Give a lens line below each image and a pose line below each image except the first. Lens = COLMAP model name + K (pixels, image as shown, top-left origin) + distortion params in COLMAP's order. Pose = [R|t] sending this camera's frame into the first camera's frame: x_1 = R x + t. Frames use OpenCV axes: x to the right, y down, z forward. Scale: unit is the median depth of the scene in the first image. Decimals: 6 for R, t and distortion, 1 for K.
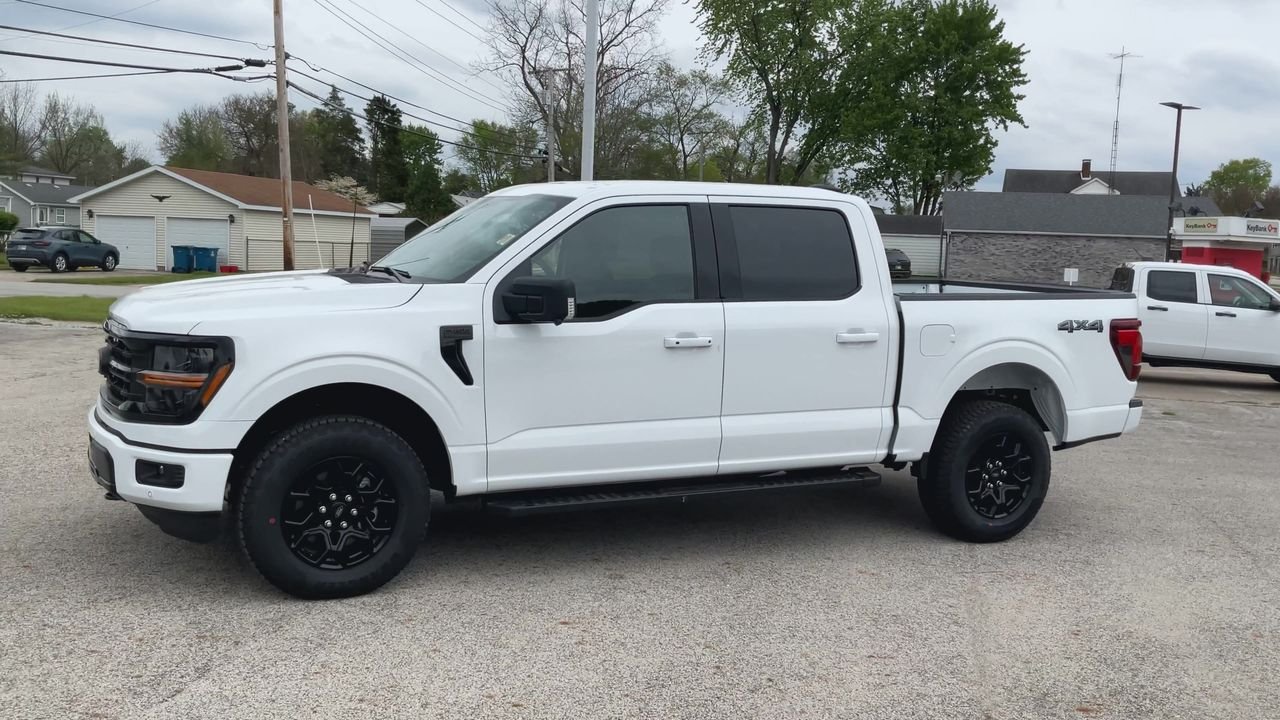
lens RADIAL K [[1196.8, 0, 639.6], [0, 1196.8, 359.4], [0, 0, 1]] dist [0.021916, 0.000000]
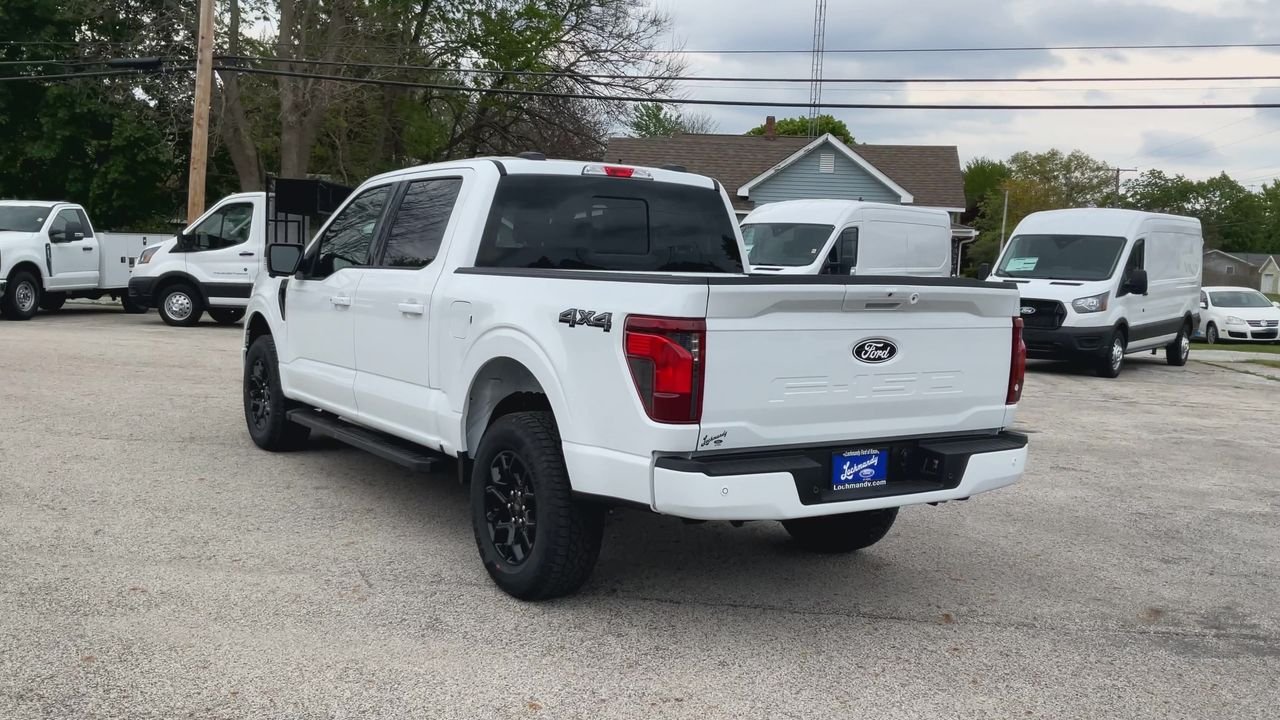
lens RADIAL K [[1196.8, 0, 638.5], [0, 1196.8, 356.6], [0, 0, 1]] dist [0.021916, 0.000000]
pose [[0.127962, 0.053041, -0.990360, 1.107727], [-0.132130, 0.990579, 0.035981, -0.037458], [0.982938, 0.126252, 0.133764, 1.010696]]
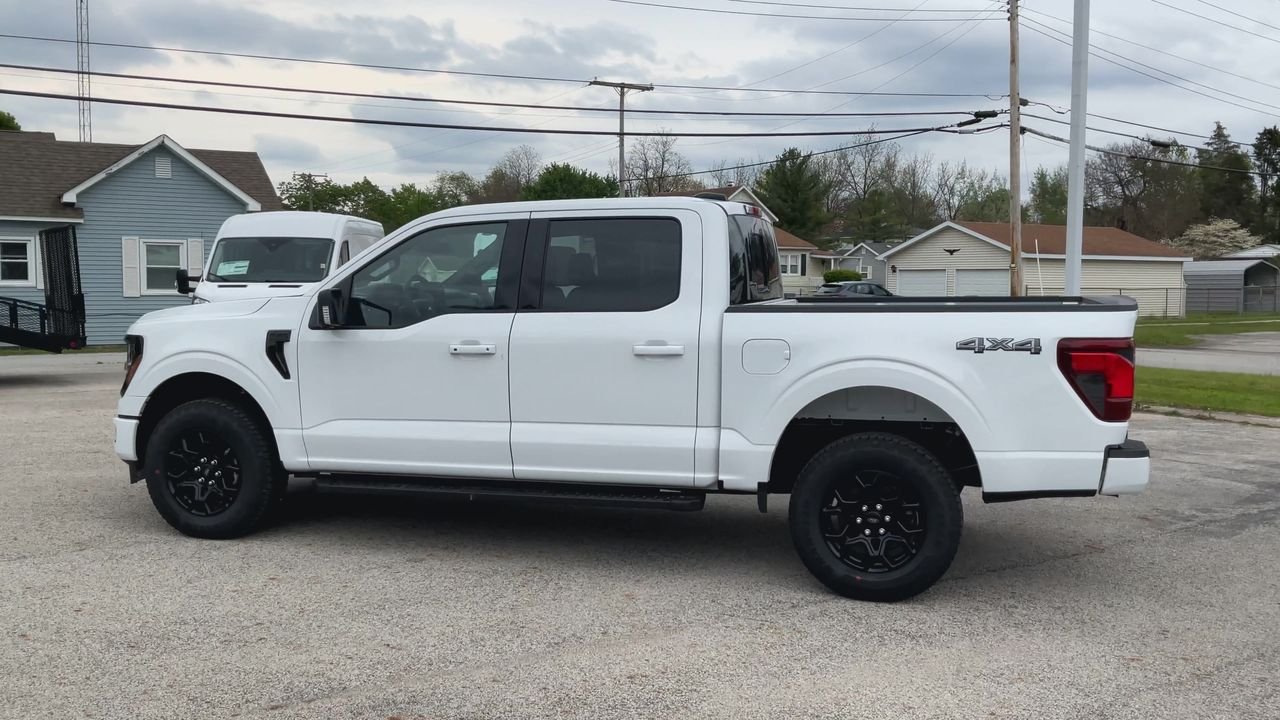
lens RADIAL K [[1196.8, 0, 636.7], [0, 1196.8, 369.3], [0, 0, 1]] dist [0.021916, 0.000000]
pose [[0.736713, 0.021579, -0.675861, 0.777925], [-0.046205, 0.998761, -0.018476, 0.014354], [0.674625, 0.044840, 0.736798, 0.277635]]
